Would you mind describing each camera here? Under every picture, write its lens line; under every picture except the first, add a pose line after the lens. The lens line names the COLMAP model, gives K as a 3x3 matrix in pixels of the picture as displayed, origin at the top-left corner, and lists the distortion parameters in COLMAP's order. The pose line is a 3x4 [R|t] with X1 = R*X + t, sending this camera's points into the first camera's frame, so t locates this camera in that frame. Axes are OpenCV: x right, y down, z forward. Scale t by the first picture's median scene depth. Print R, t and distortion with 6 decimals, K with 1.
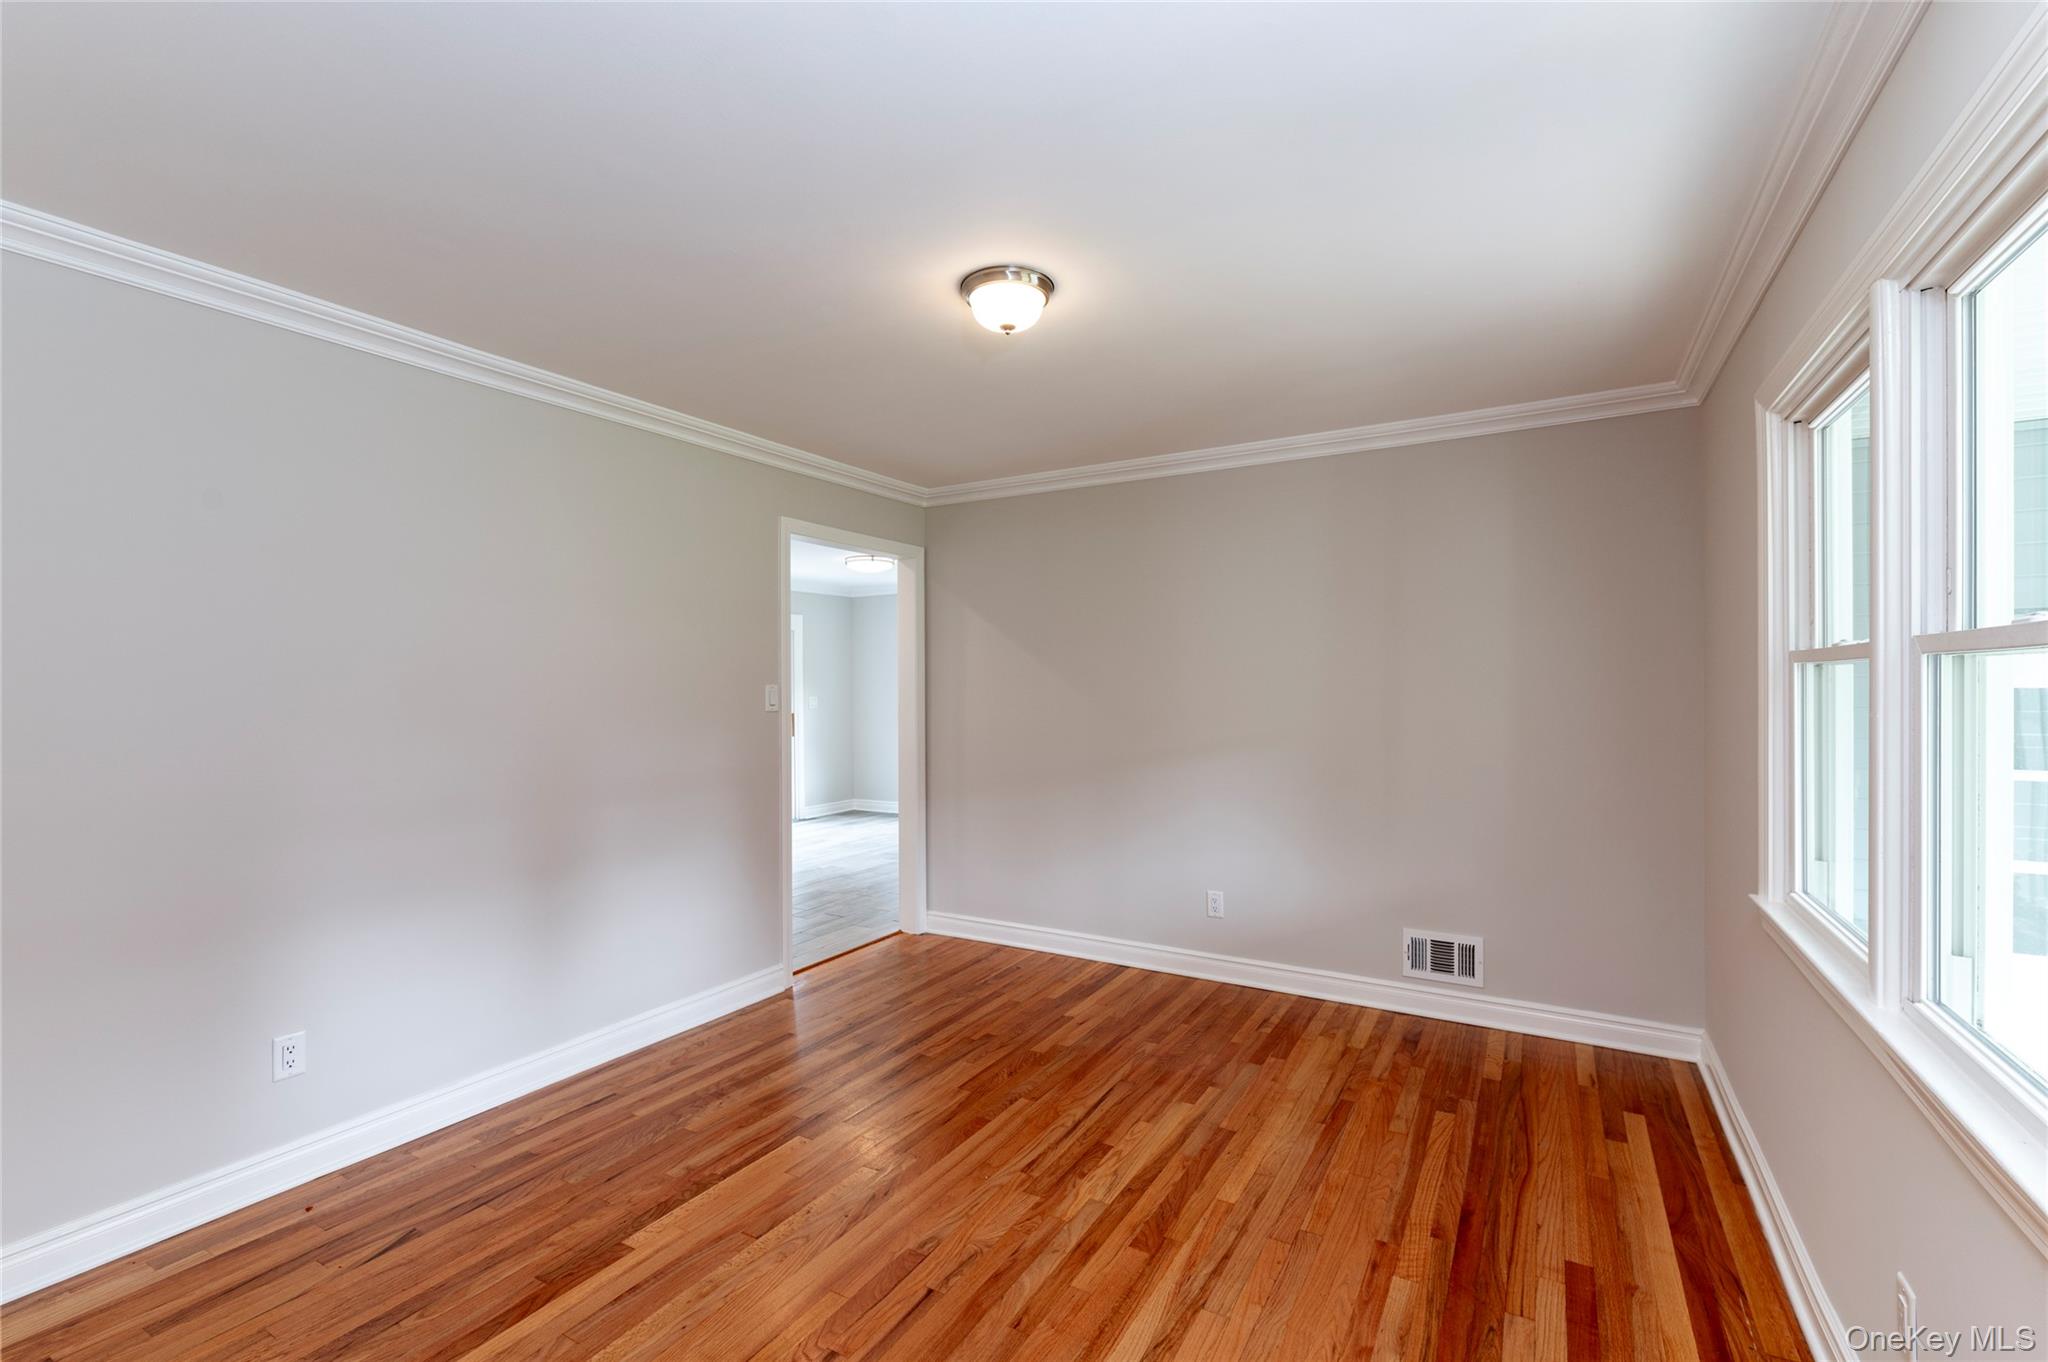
lens RADIAL K [[912.1, 0, 1021.5], [0, 912.1, 683.4], [0, 0, 1]] dist [-0.001289, -0.000060]
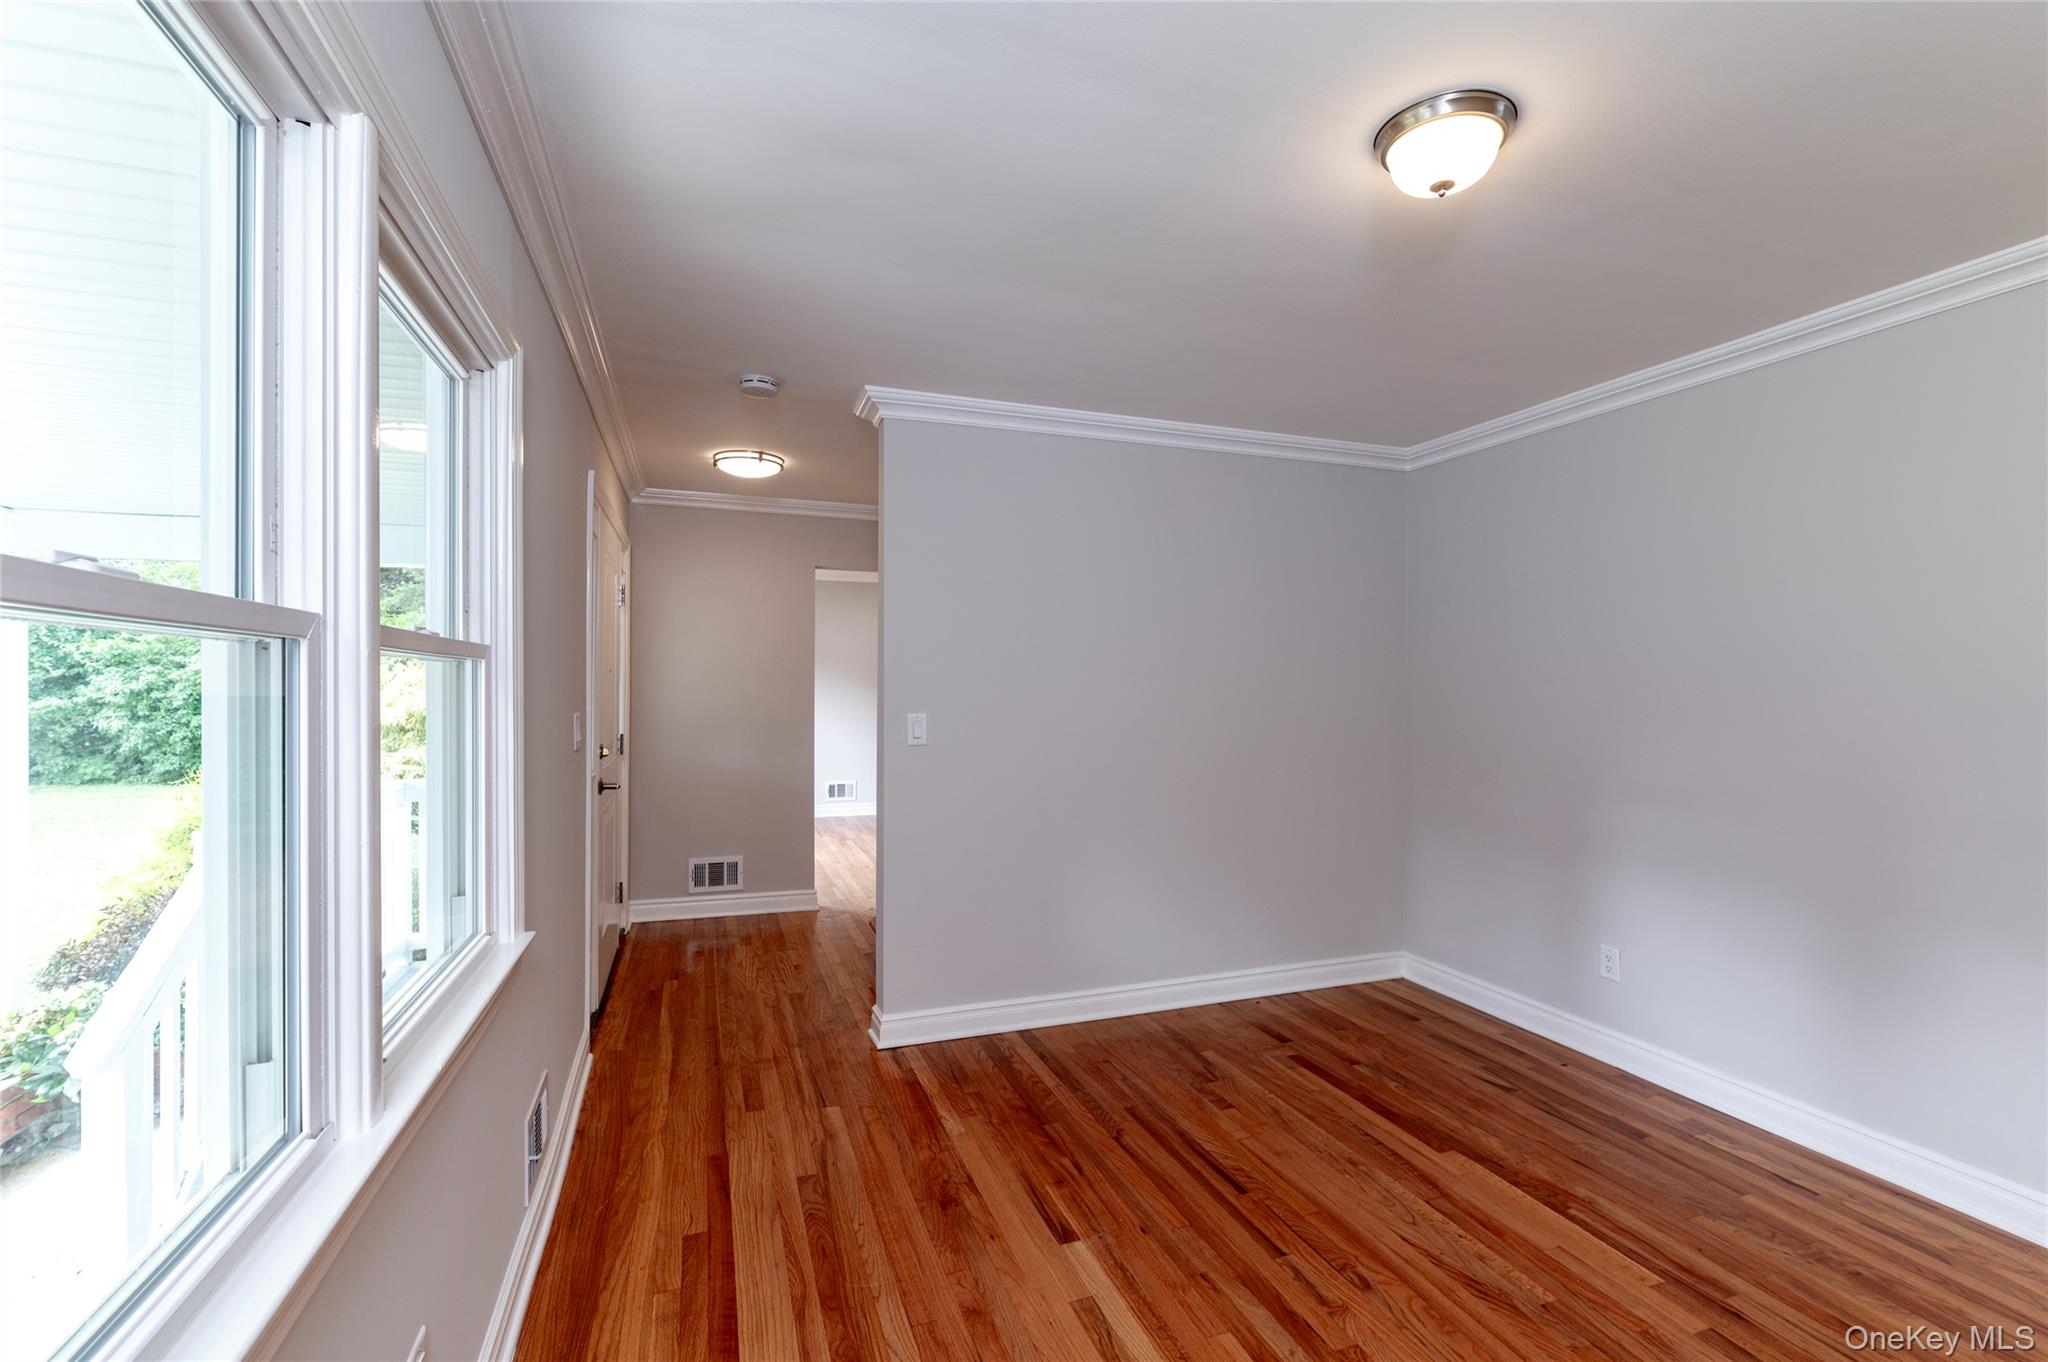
lens RADIAL K [[912.1, 0, 1021.7], [0, 912.1, 684.9], [0, 0, 1]] dist [-0.001289, -0.000060]
pose [[-0.649492, 0.002902, -0.760363, 0.739613], [0.000594, 0.999994, 0.003310, 0.002342], [0.760368, 0.001698, -0.649490, 1.197883]]
